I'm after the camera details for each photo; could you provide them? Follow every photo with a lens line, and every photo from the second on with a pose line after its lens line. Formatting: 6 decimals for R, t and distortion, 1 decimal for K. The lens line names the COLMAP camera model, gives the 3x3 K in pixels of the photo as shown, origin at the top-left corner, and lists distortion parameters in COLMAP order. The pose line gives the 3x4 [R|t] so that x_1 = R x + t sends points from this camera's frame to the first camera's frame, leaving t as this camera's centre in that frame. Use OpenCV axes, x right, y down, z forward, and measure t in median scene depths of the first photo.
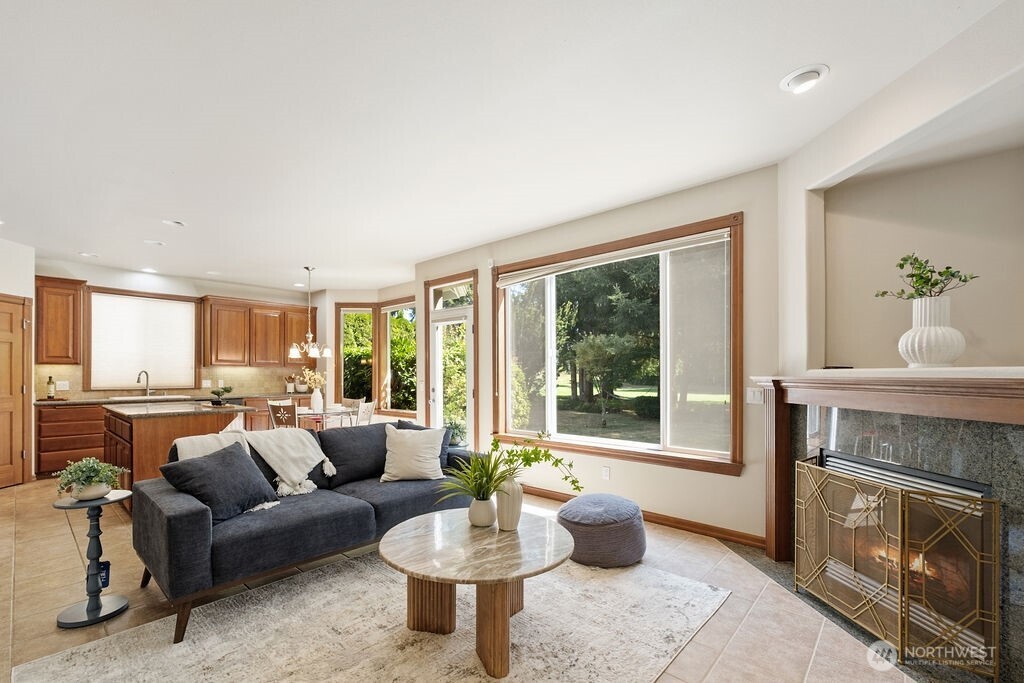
lens RADIAL K [[443.5, 0, 507.3], [0, 443.5, 371.1], [0, 0, 1]] dist [-0.010614, 0.005945]
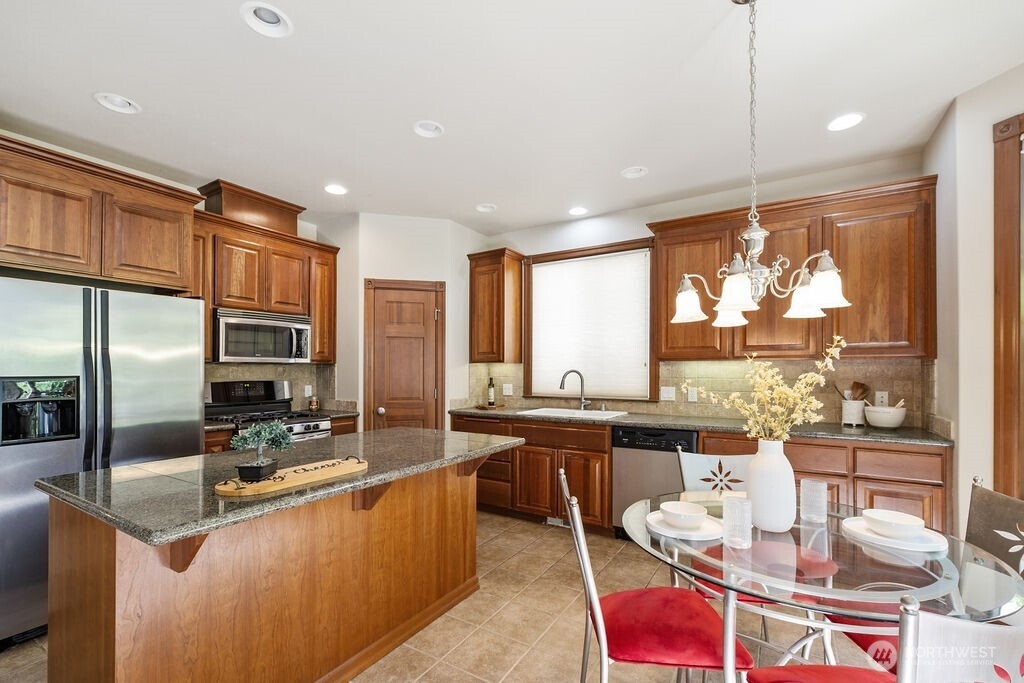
lens RADIAL K [[443.5, 0, 511.8], [0, 443.5, 365.2], [0, 0, 1]] dist [-0.010614, 0.005945]
pose [[0.181514, -0.012461, -0.983309, -0.217487], [0.006826, 0.999912, -0.011412, -0.000723], [0.983365, -0.004641, 0.181583, 0.836252]]
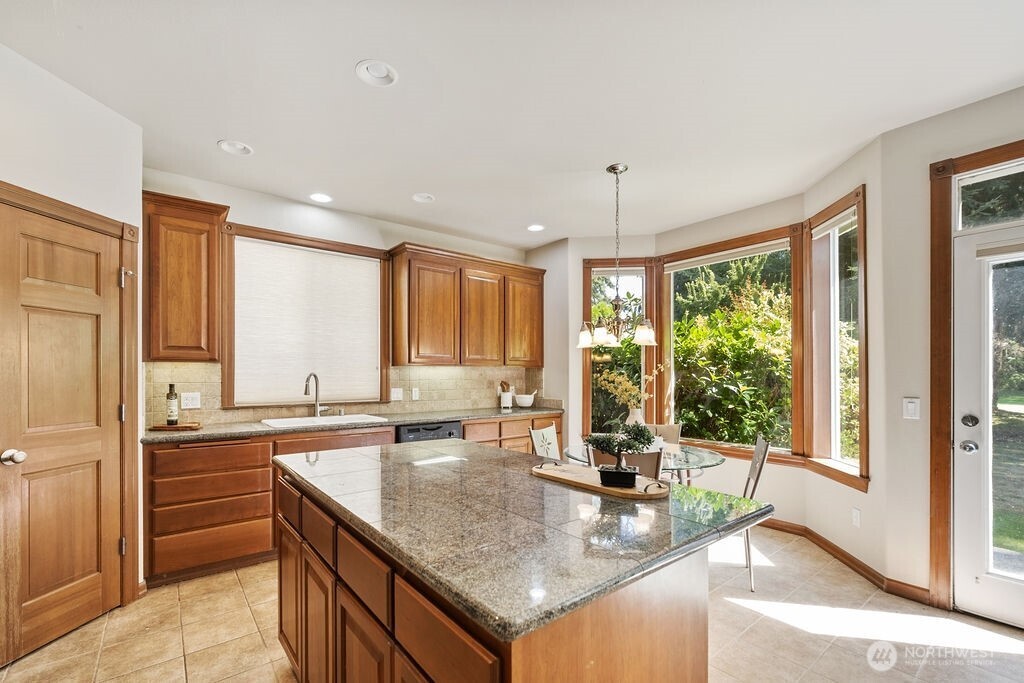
lens RADIAL K [[443.5, 0, 505.6], [0, 443.5, 372.9], [0, 0, 1]] dist [-0.010614, 0.005945]
pose [[0.985174, -0.000476, -0.171557, -0.502710], [0.001223, 0.999990, 0.004248, -0.003205], [0.171553, -0.004395, 0.985165, 0.500944]]
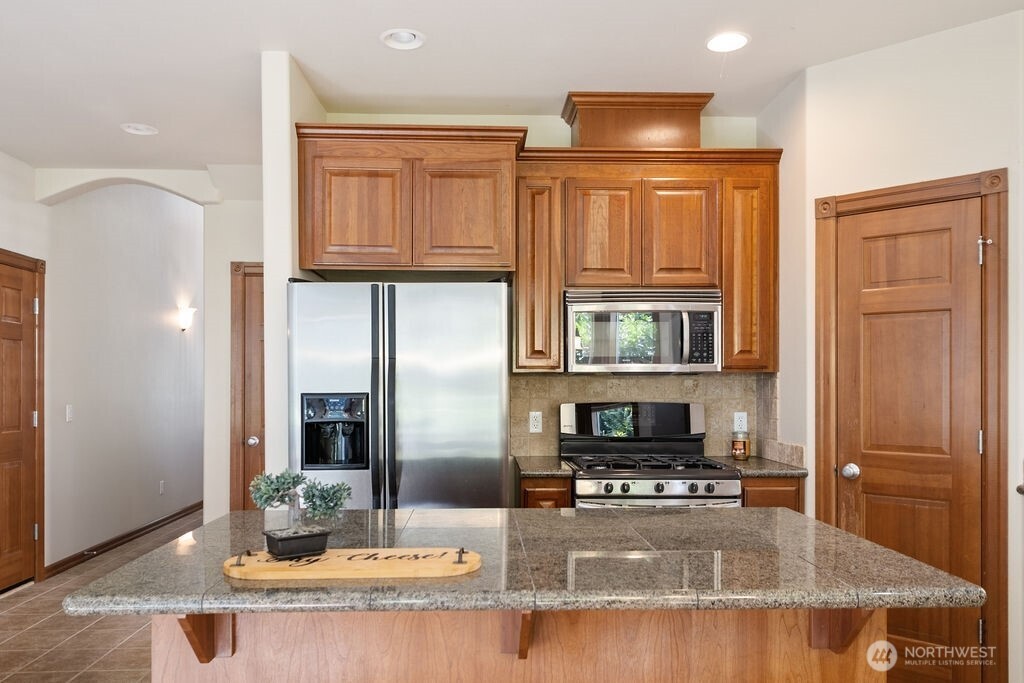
lens RADIAL K [[781.8, 0, 499.0], [0, 781.8, 377.8], [0, 0, 1]] dist [0.023395, -0.017093]
pose [[-0.716669, -0.004535, -0.697399, -0.338347], [0.004394, 0.999930, -0.011018, -0.002460], [0.697400, -0.010961, -0.716599, 0.994127]]
